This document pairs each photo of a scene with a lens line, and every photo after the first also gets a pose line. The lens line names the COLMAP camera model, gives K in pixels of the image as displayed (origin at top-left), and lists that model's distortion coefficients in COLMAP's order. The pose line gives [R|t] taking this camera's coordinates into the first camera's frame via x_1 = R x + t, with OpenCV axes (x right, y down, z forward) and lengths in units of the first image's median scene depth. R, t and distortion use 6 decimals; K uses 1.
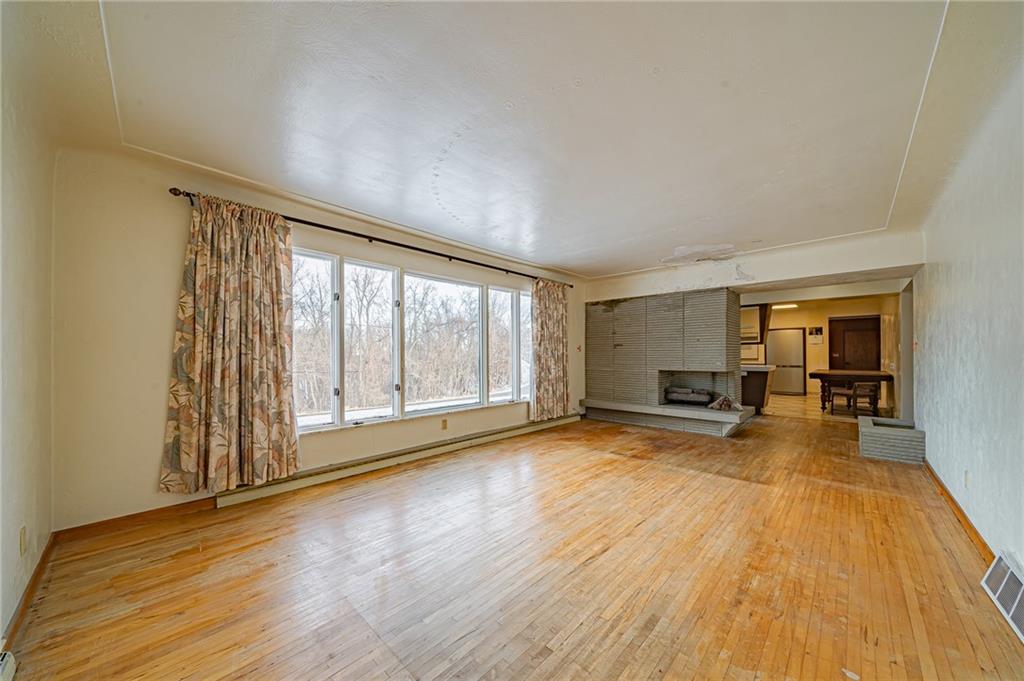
lens RADIAL K [[354.6, 0, 506.4], [0, 354.6, 350.5], [0, 0, 1]] dist [-0.003583, -0.000082]
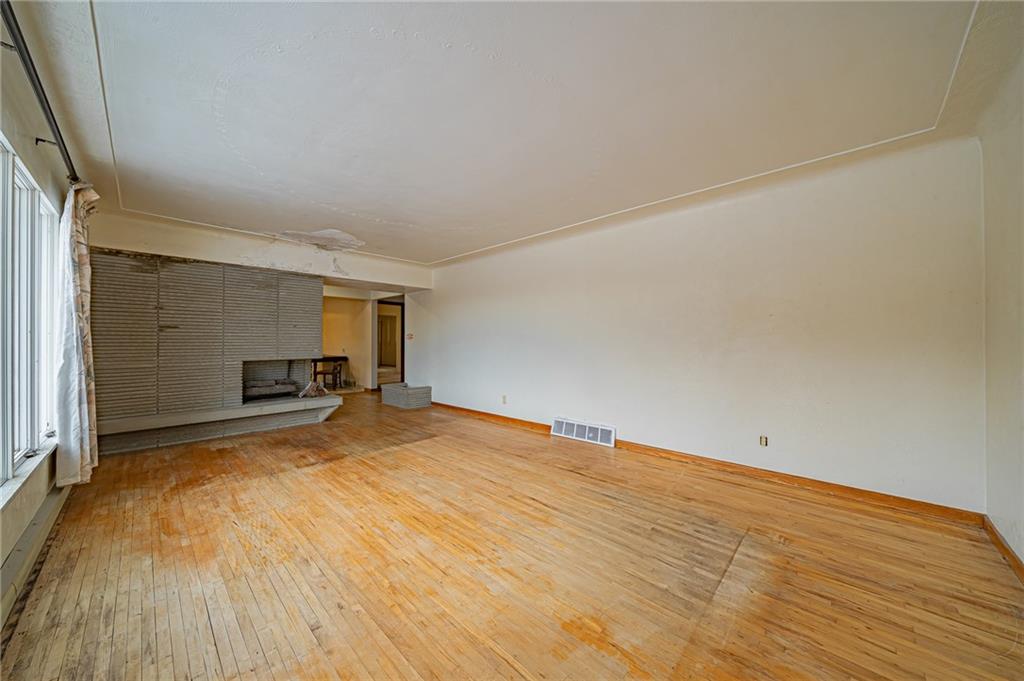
lens RADIAL K [[354.6, 0, 506.5], [0, 354.6, 339.4], [0, 0, 1]] dist [-0.003583, -0.000082]
pose [[0.002064, 0.008144, 0.999965, -0.478512], [-0.011572, 0.999900, -0.008119, 0.008310], [-0.999931, -0.011555, 0.002158, 0.542588]]
